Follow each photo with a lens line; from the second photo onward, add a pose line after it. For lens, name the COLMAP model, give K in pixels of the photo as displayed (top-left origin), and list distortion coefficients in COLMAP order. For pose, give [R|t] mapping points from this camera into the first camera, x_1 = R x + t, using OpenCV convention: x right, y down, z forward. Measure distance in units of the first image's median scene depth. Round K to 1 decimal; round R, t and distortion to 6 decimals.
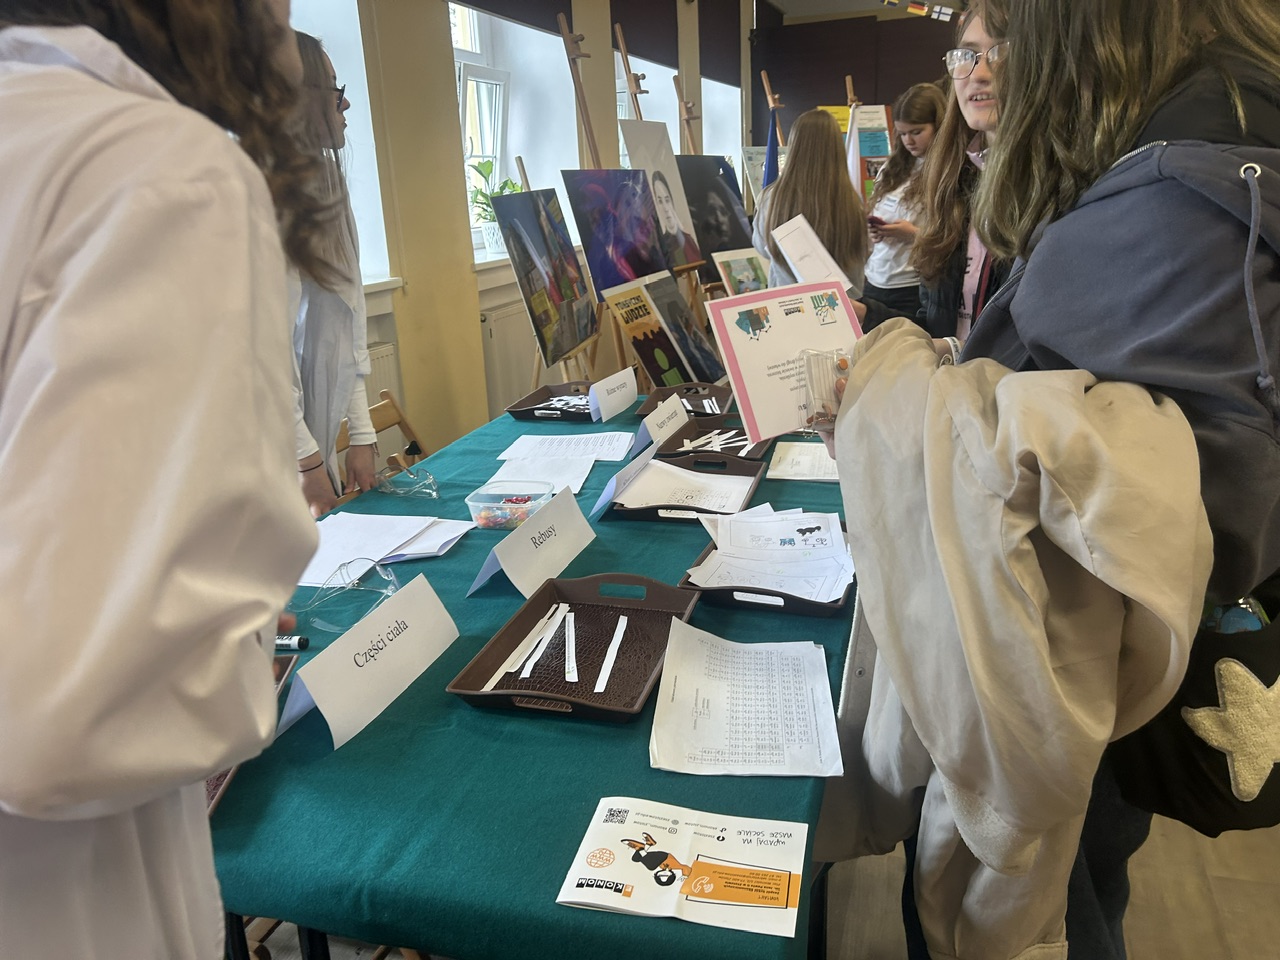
lens RADIAL K [[991.3, 0, 644.8], [0, 991.3, 482.4], [0, 0, 1]] dist [0.114712, -0.098861]
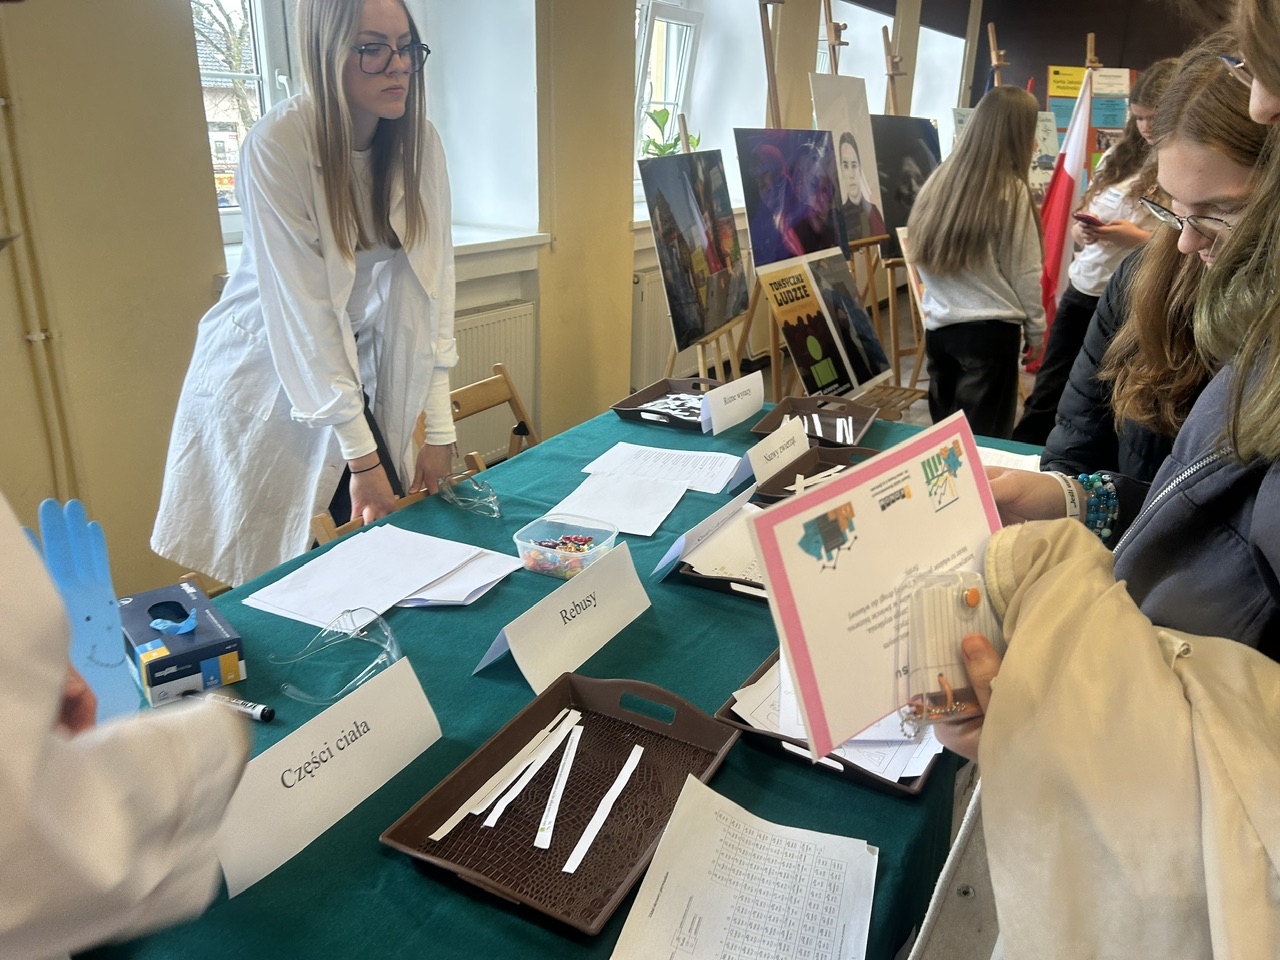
lens RADIAL K [[968.7, 0, 635.1], [0, 968.7, 477.0], [0, 0, 1]] dist [0.113522, -0.135727]
pose [[0.973941, 0.136366, -0.181229, 0.040531], [-0.124511, 0.989356, 0.075309, -0.063668], [0.189570, -0.050781, 0.980553, 0.107216]]
